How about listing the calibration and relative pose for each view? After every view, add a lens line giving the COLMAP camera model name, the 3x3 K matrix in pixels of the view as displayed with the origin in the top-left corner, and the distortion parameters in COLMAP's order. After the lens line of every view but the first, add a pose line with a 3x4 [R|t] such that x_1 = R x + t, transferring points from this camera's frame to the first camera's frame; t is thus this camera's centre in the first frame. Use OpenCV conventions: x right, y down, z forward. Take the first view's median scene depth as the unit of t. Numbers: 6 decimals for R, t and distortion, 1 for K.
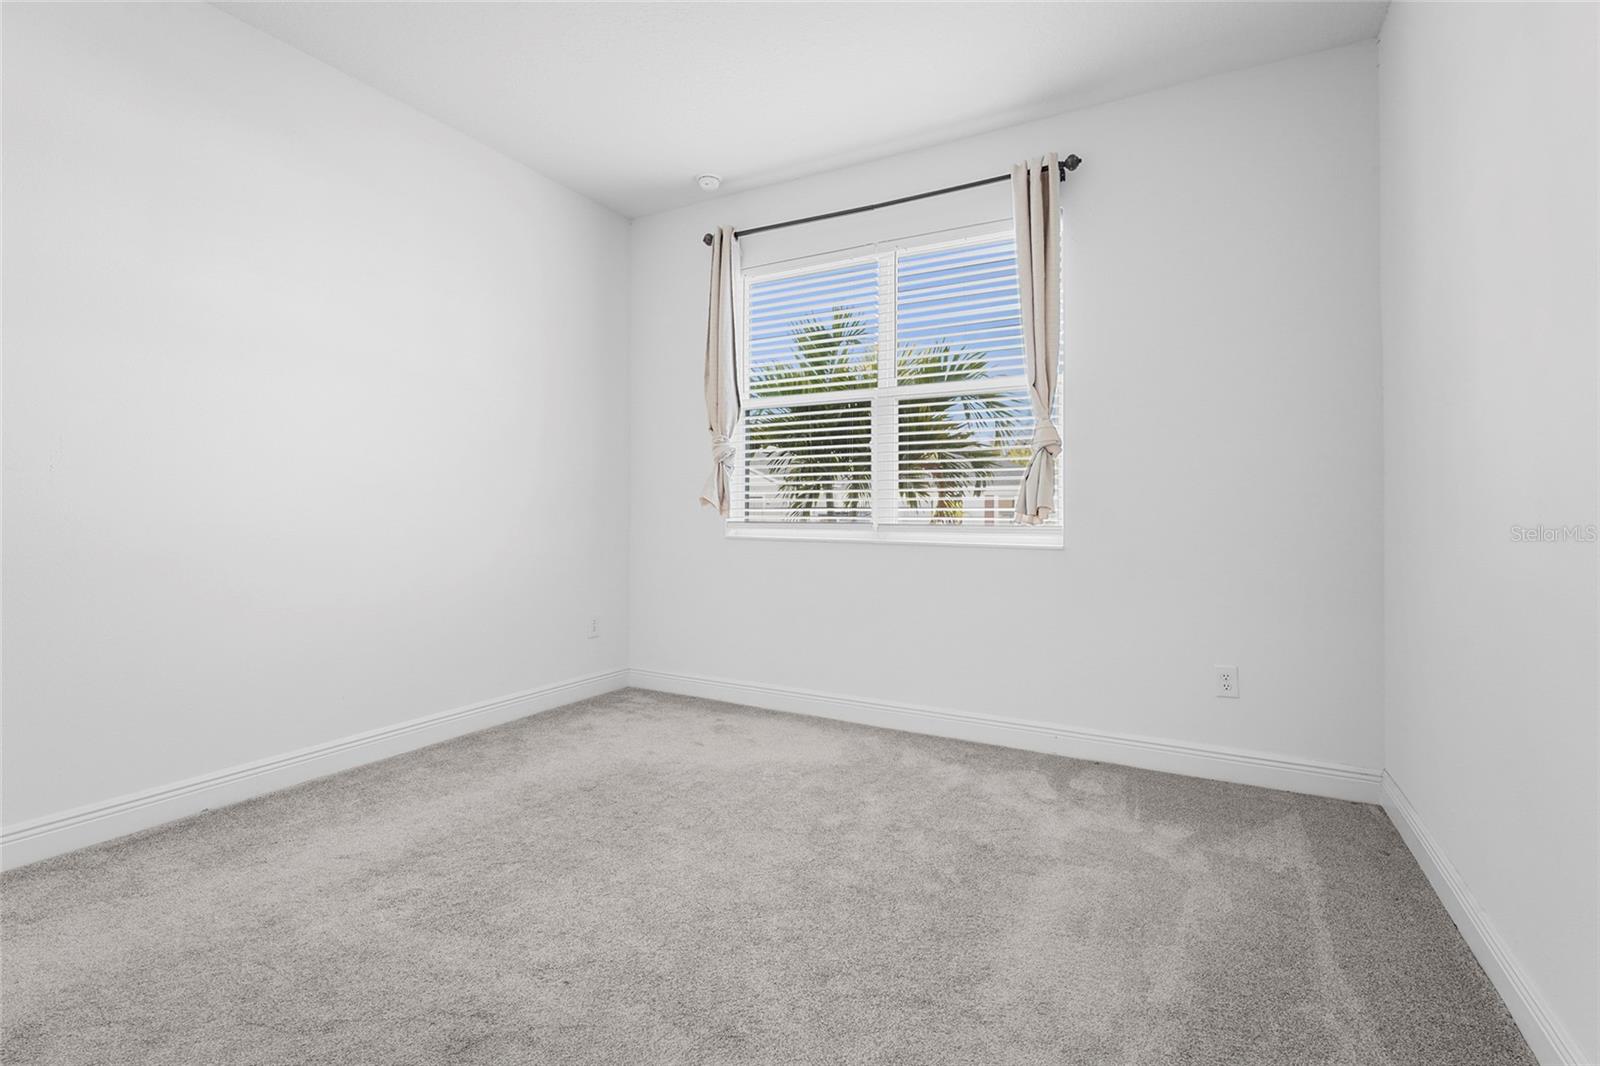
lens RADIAL K [[712.9, 0, 830.4], [0, 712.9, 511.5], [0, 0, 1]] dist [-0.002170, 0.001037]
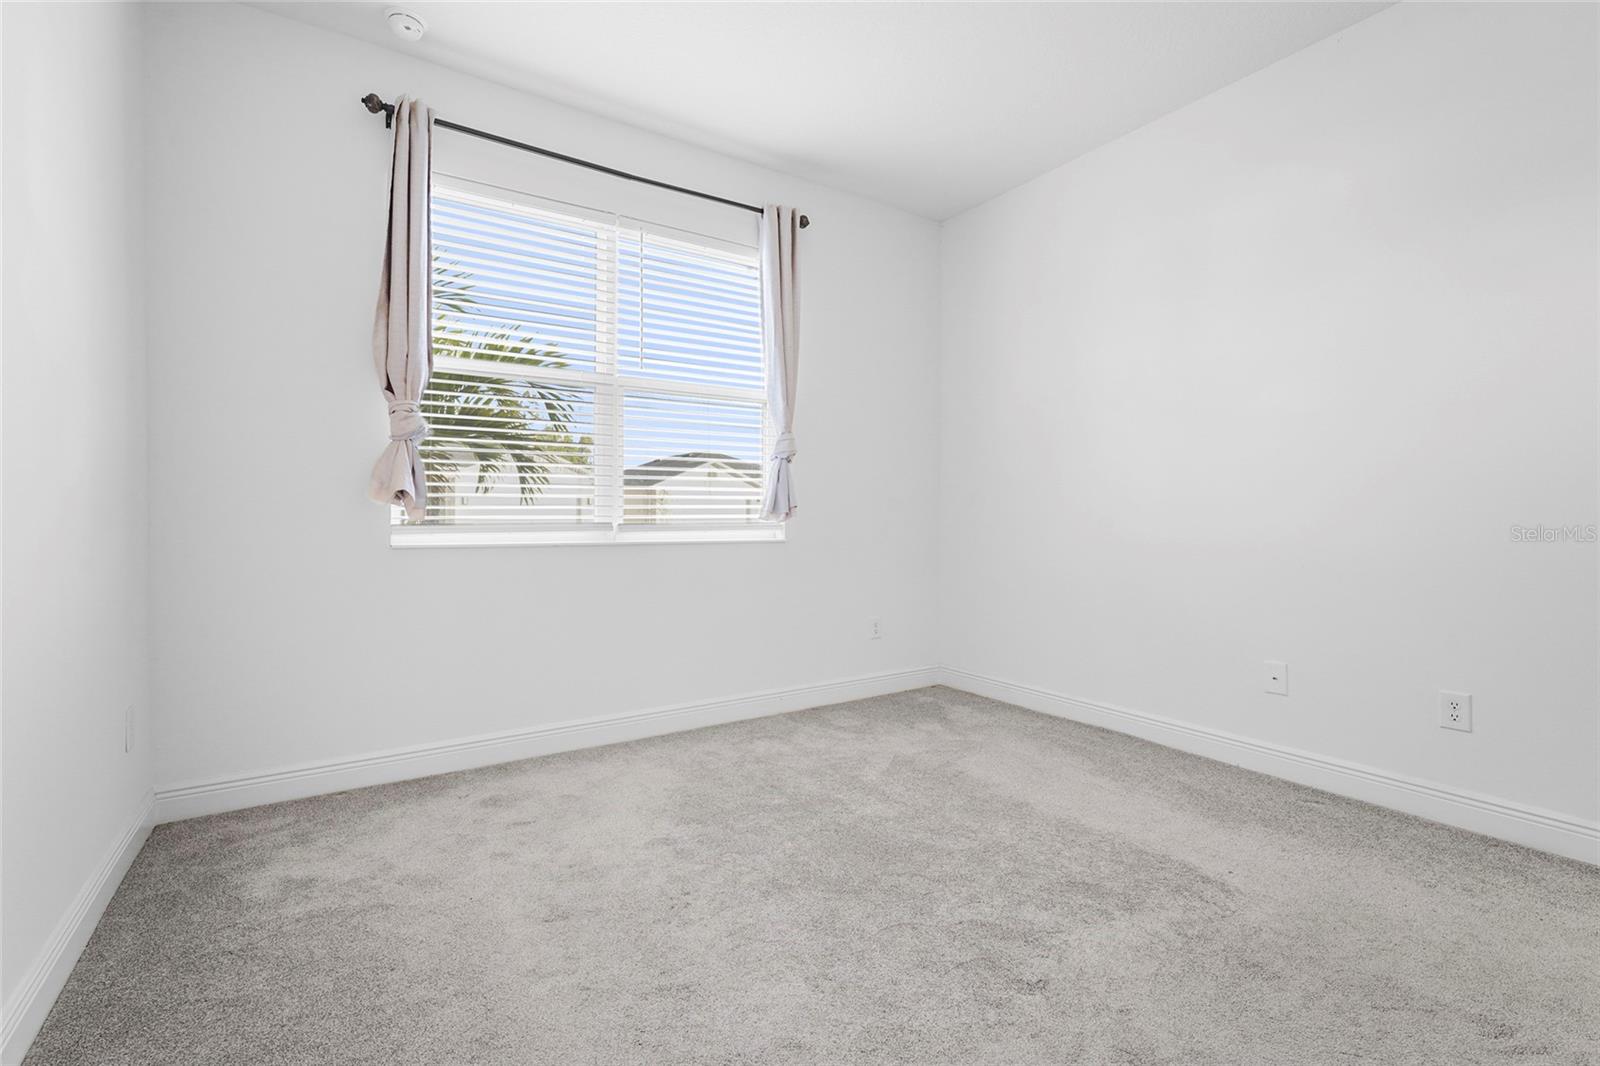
lens RADIAL K [[712.9, 0, 804.9], [0, 712.9, 521.6], [0, 0, 1]] dist [-0.002170, 0.001037]
pose [[0.477965, -0.013675, 0.878272, -0.588528], [-0.003903, 0.999836, 0.017692, -0.002251], [-0.878370, -0.011884, 0.477834, 0.329993]]
